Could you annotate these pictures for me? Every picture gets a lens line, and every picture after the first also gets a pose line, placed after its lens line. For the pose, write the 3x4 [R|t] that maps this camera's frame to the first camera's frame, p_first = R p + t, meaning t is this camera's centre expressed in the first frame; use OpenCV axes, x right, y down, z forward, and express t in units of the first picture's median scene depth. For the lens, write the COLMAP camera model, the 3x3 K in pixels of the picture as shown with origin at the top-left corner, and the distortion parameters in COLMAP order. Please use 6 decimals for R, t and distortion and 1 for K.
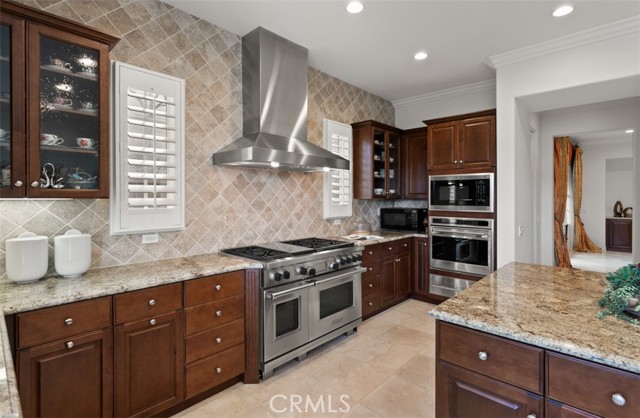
lens RADIAL K [[306.4, 0, 299.2], [0, 306.4, 196.1], [0, 0, 1]] dist [0.001530, -0.006964]
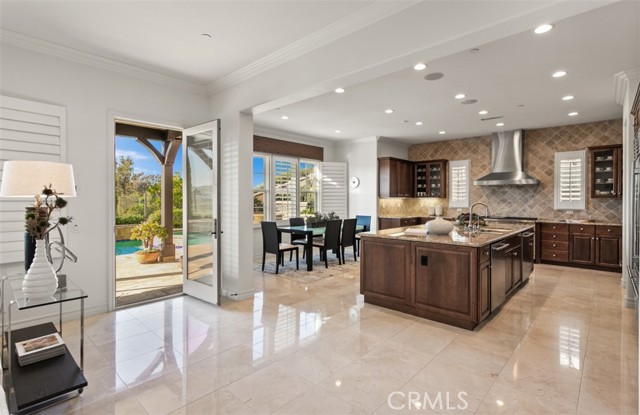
lens RADIAL K [[306.4, 0, 324.5], [0, 306.4, 208.5], [0, 0, 1]] dist [0.001530, -0.006964]
pose [[0.028320, 0.028292, -0.999198, 2.022764], [-0.001047, 0.999600, 0.028273, 0.021866], [0.999598, 0.000245, 0.028338, -0.422833]]
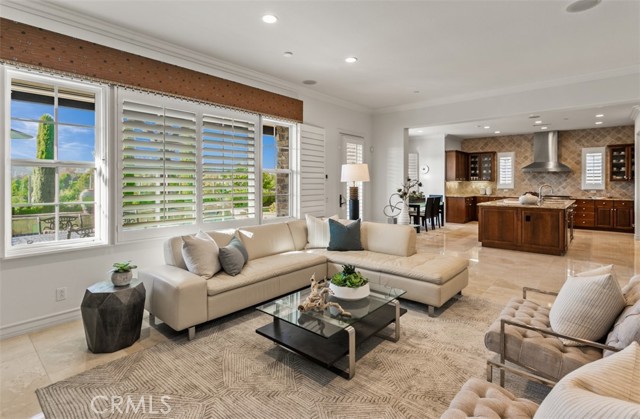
lens RADIAL K [[306.4, 0, 330.9], [0, 306.4, 189.5], [0, 0, 1]] dist [0.001530, -0.006964]
pose [[0.054412, 0.021601, -0.998285, 2.663175], [0.000250, 0.999766, 0.021647, 0.022051], [0.998519, -0.001428, 0.054393, -1.240865]]
